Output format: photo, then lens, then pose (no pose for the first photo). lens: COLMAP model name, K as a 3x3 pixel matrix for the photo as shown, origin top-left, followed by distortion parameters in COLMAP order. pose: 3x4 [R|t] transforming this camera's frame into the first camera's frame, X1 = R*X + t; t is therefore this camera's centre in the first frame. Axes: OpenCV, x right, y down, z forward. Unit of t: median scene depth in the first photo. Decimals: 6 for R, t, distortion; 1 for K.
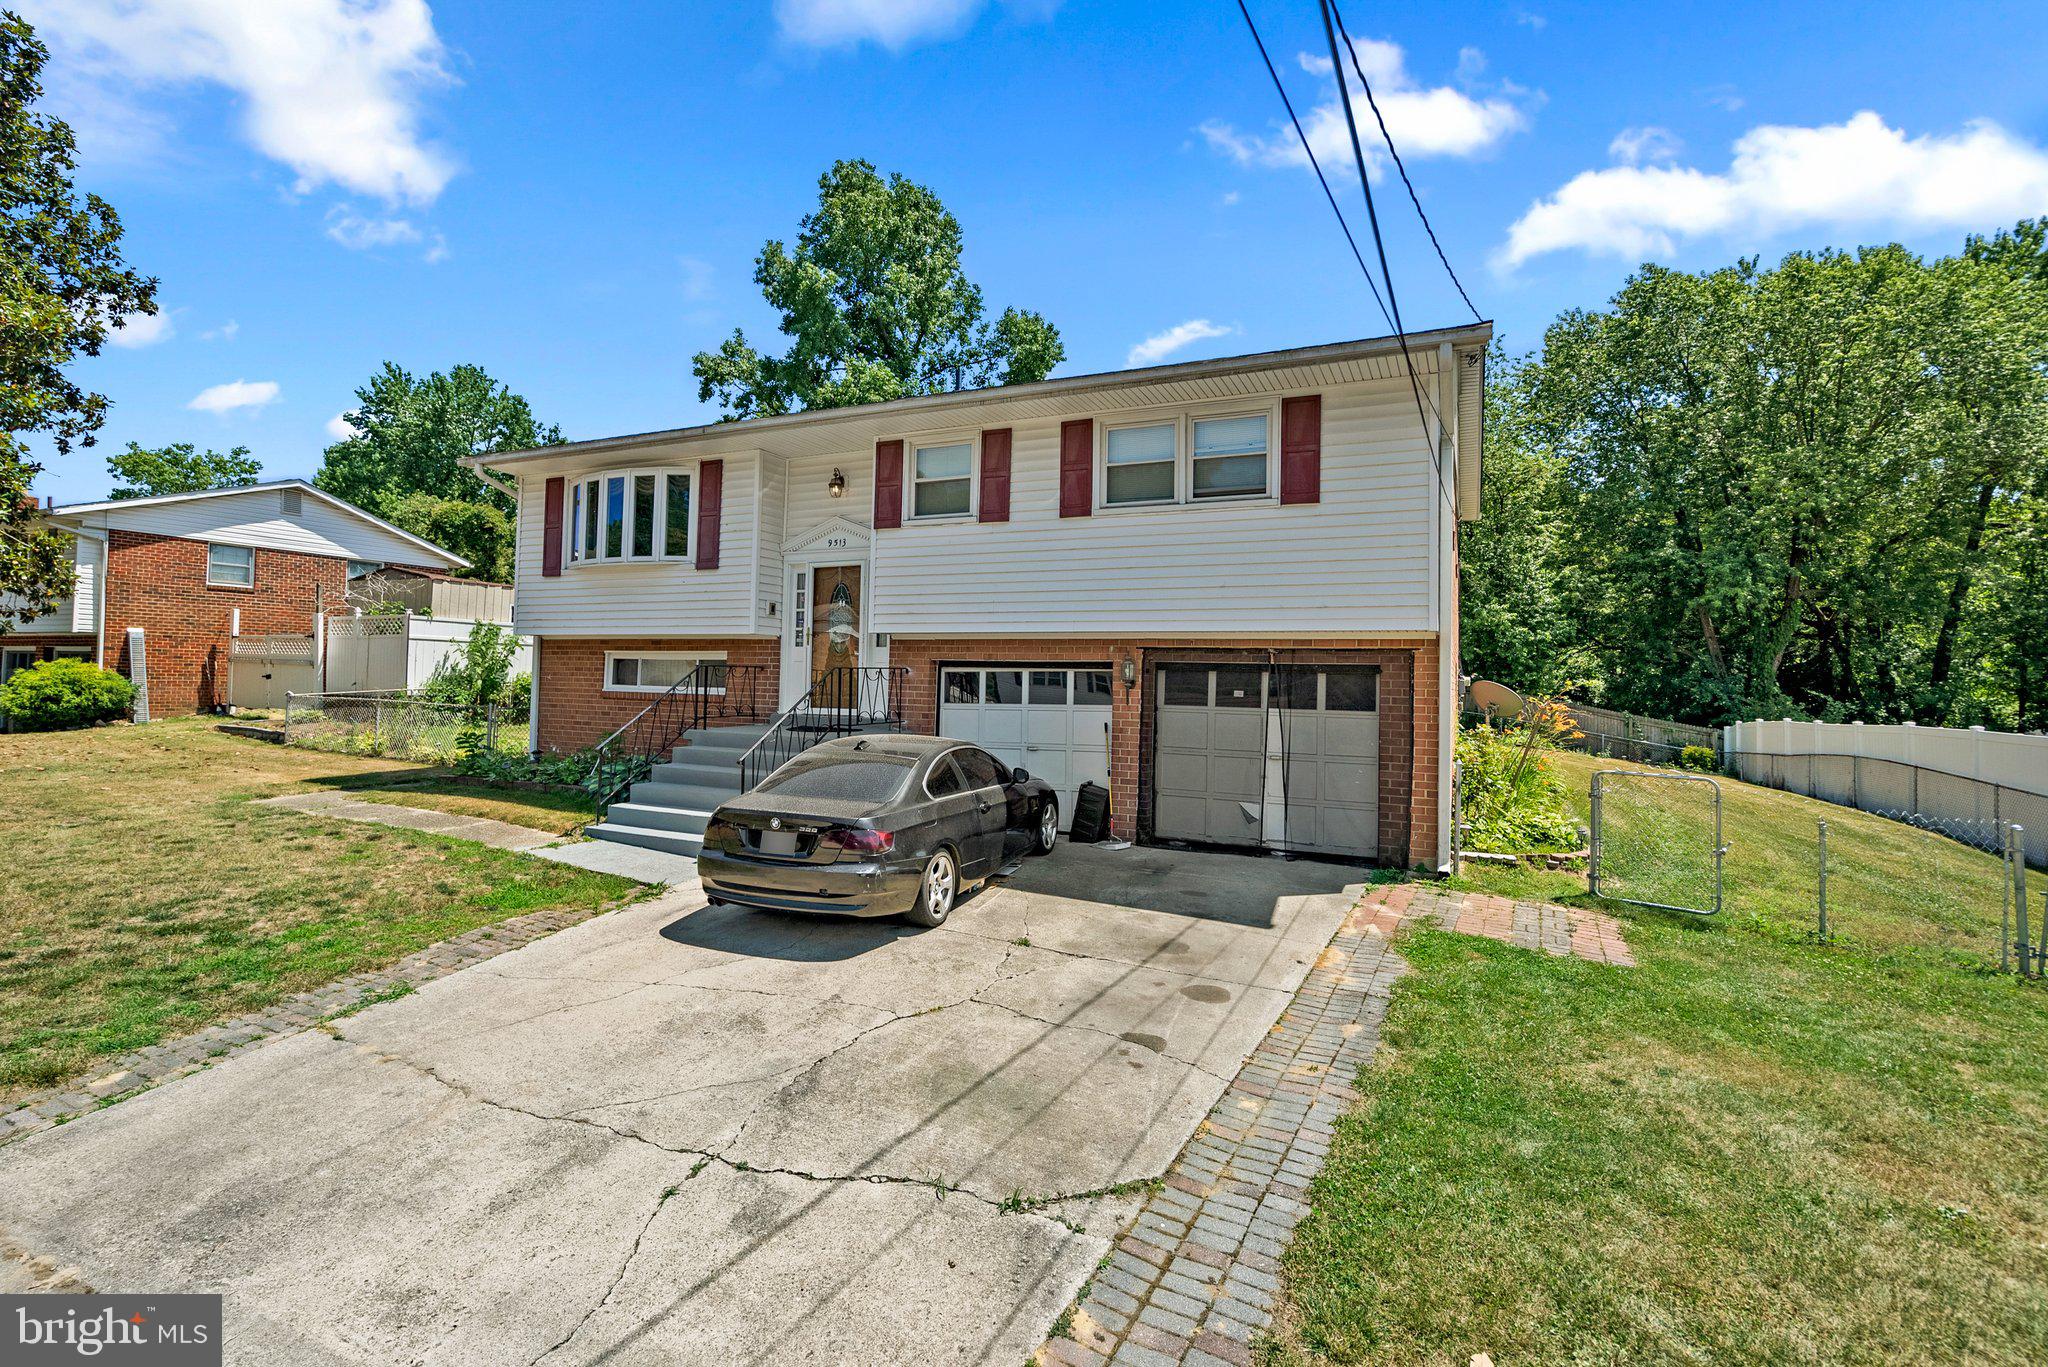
lens RADIAL K [[933.3, 0, 995.7], [0, 933.3, 641.7], [0, 0, 1]] dist [-0.004861, 0.001964]
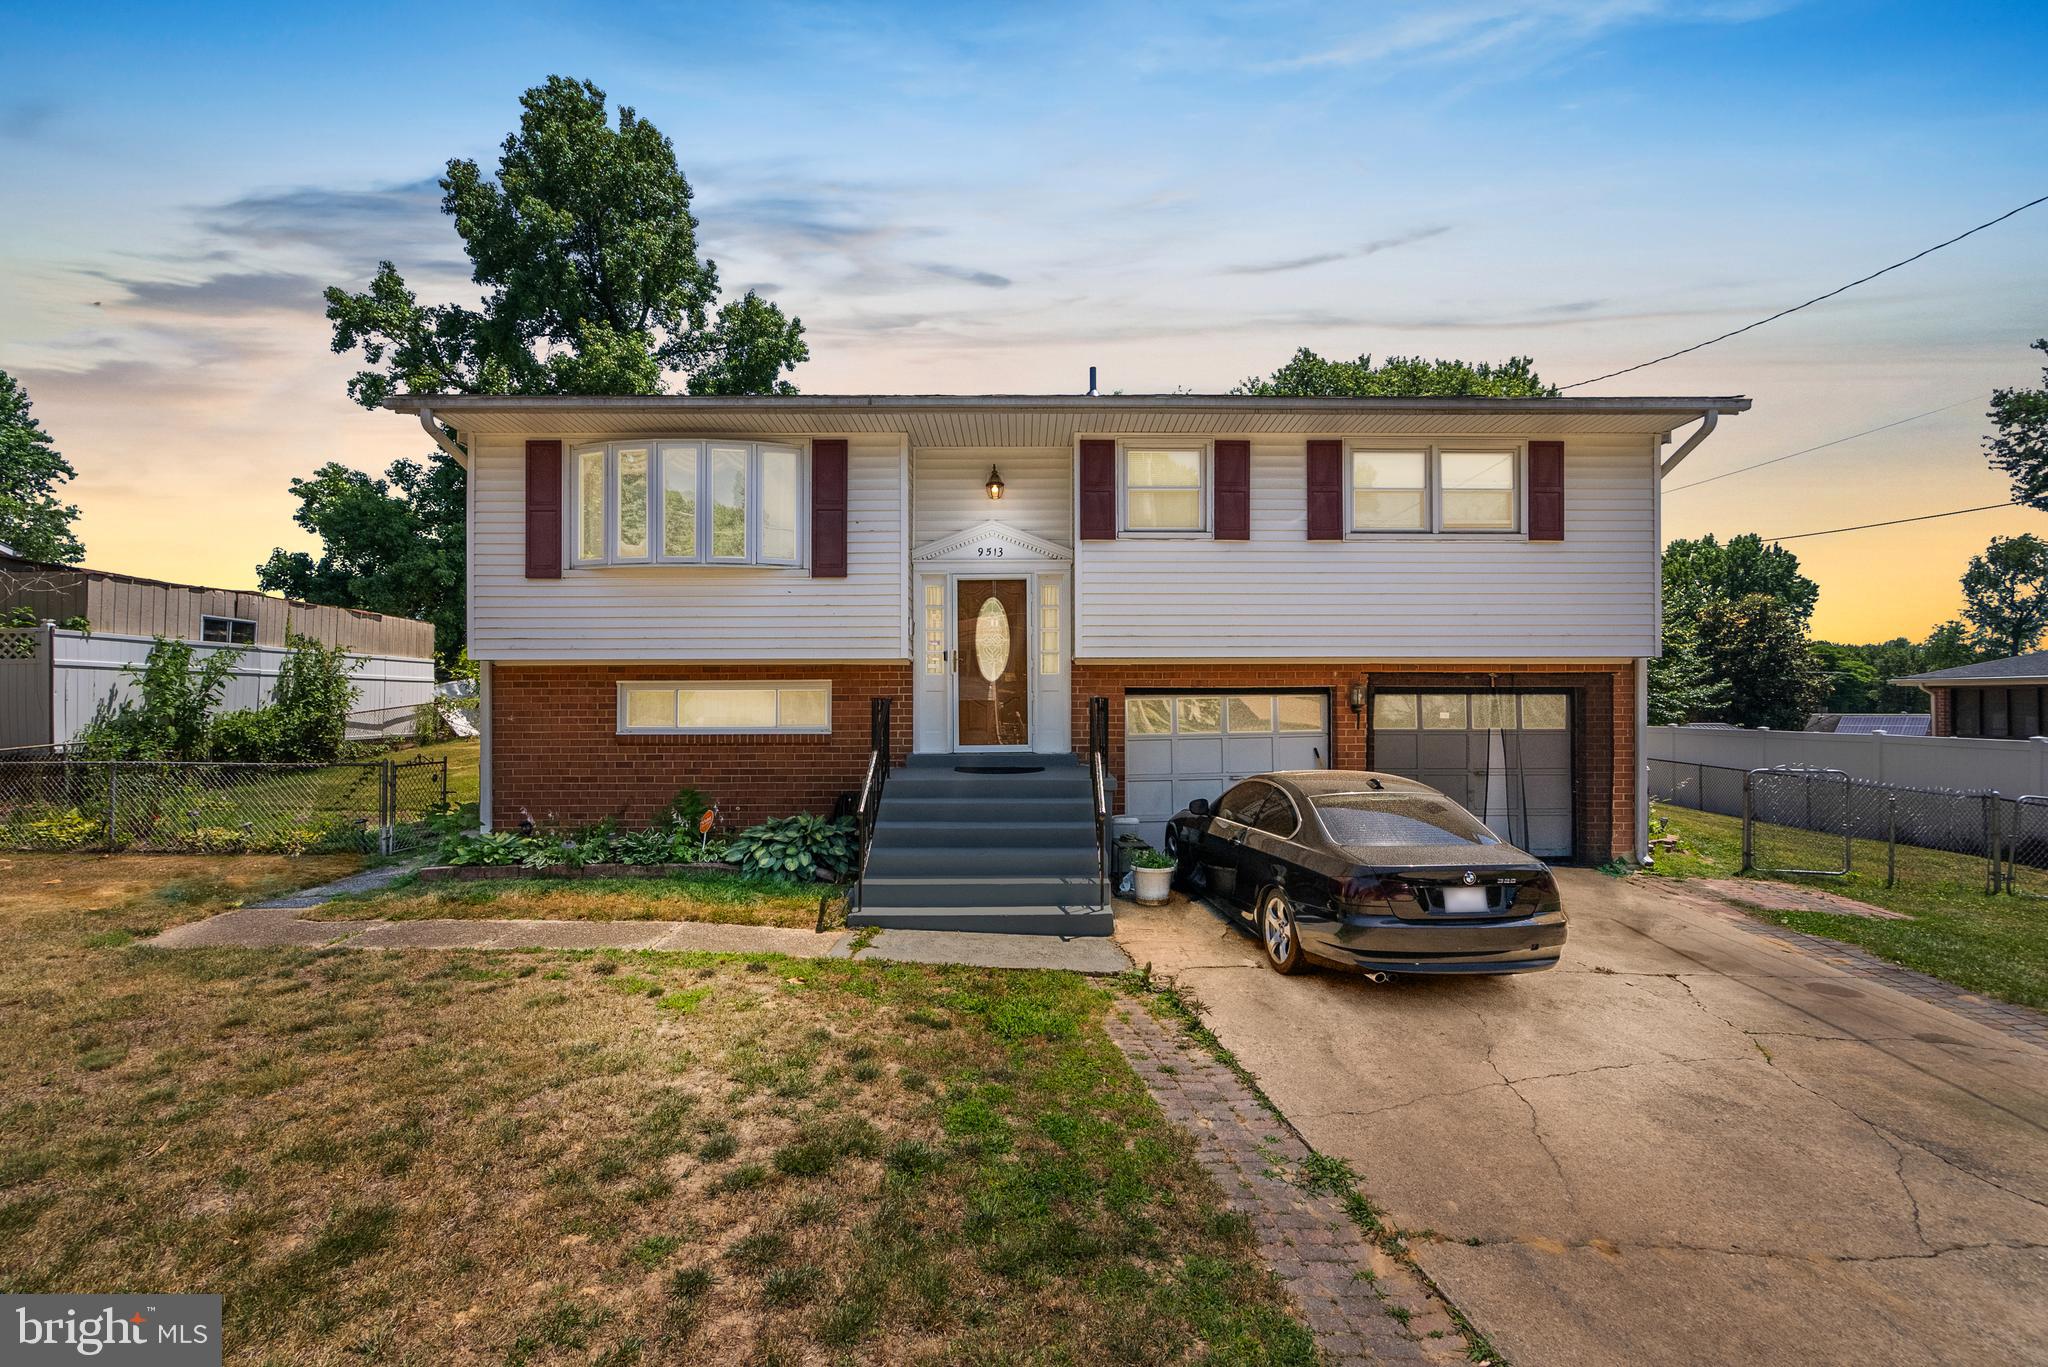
lens RADIAL K [[933.3, 0, 1021.2], [0, 933.3, 695.8], [0, 0, 1]] dist [-0.004861, 0.001964]
pose [[0.898450, -0.018137, 0.438702, -0.516088], [0.002993, 0.999376, 0.035185, -0.004382], [-0.439067, -0.030299, 0.897944, 0.209560]]
